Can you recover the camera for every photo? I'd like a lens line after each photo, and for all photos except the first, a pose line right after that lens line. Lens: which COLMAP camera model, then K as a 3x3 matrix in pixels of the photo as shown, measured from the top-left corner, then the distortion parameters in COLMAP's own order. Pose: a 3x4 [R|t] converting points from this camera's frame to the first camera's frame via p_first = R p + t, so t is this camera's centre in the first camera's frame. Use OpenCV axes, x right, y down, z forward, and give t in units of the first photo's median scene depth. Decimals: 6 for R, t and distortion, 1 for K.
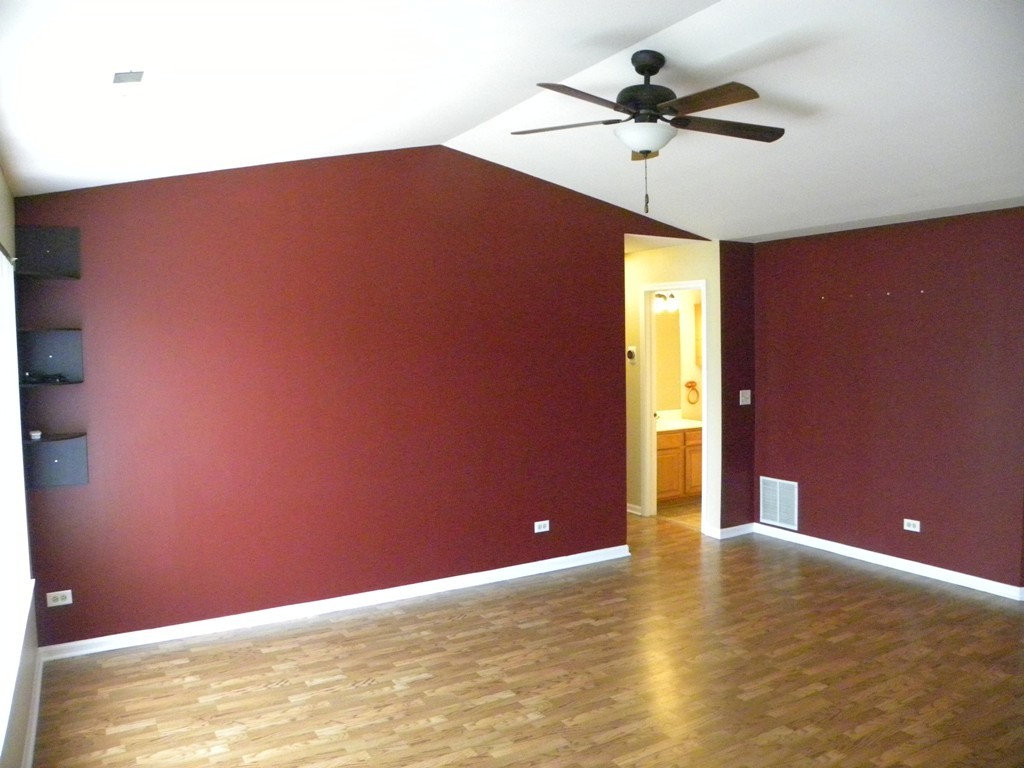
lens RADIAL K [[778.0, 0, 512.0], [0, 778.0, 384.0], [0, 0, 1]] dist [-0.155138, 0.070983]
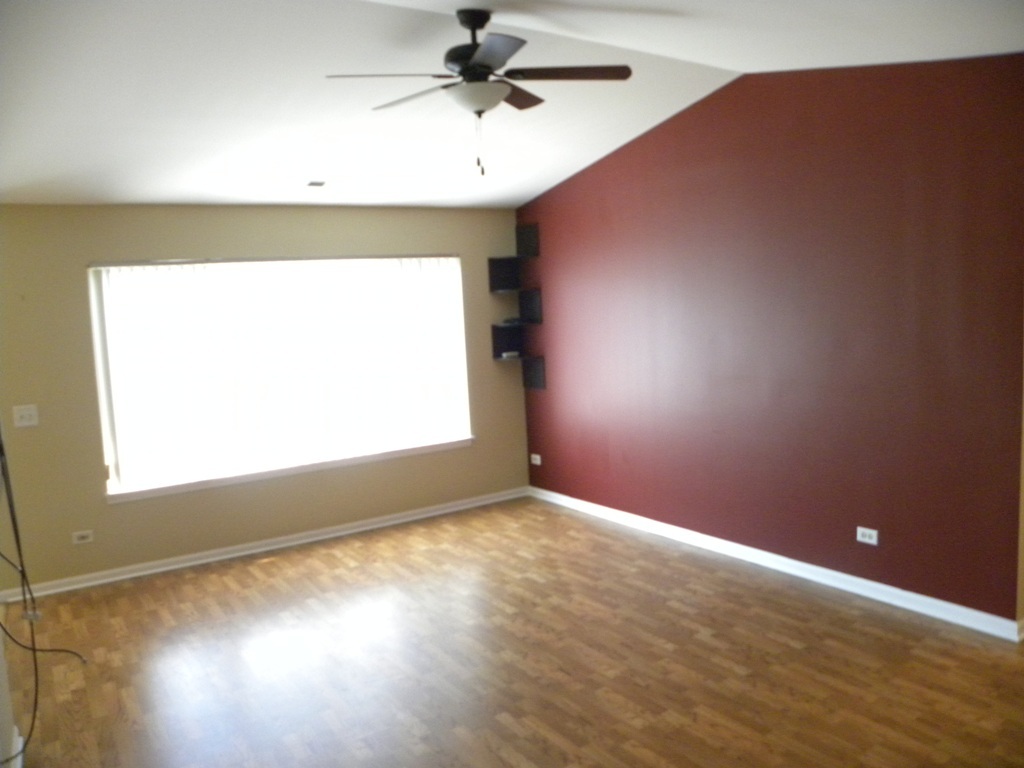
lens RADIAL K [[762.8, 0, 512.0], [0, 762.8, 384.0], [0, 0, 1]] dist [-0.178826, 0.122342]
pose [[0.060158, 0.118691, -0.991107, 0.985618], [-0.005871, 0.992930, 0.118553, -0.066713], [0.998172, -0.001313, 0.060430, 0.836491]]
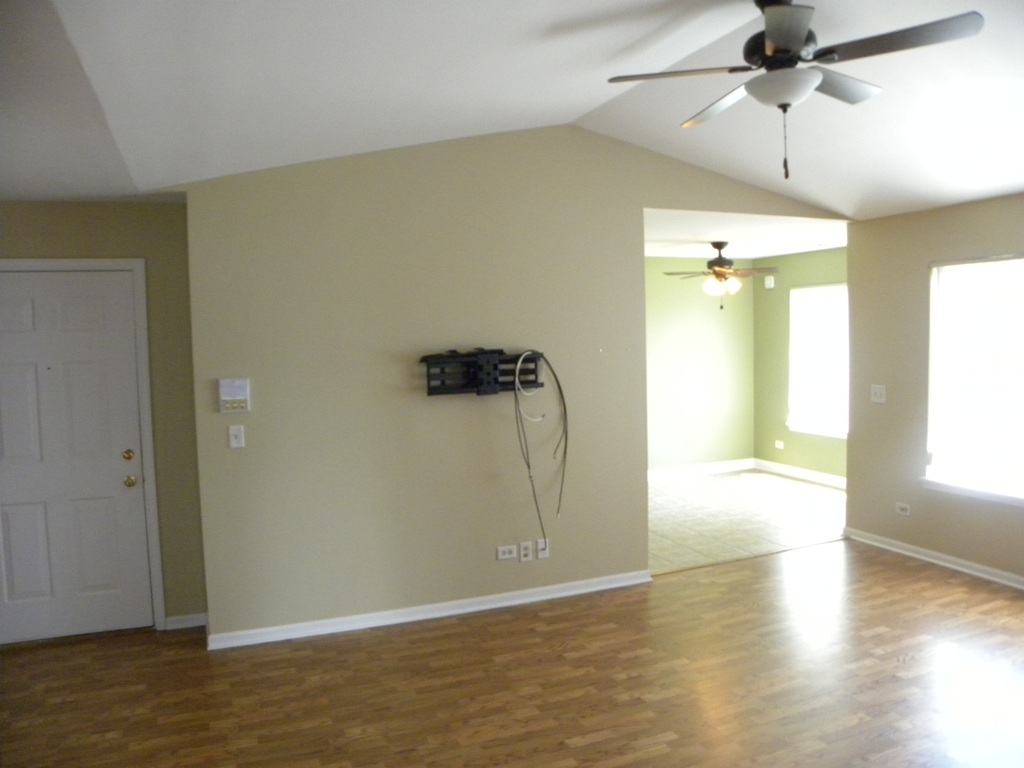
lens RADIAL K [[778.0, 0, 512.0], [0, 778.0, 384.0], [0, 0, 1]] dist [-0.155138, 0.070983]
pose [[-0.988857, 0.031211, 0.145560, 0.307946], [0.048980, 0.991548, 0.120136, -0.099856], [-0.140580, 0.125927, -0.982028, 1.616652]]
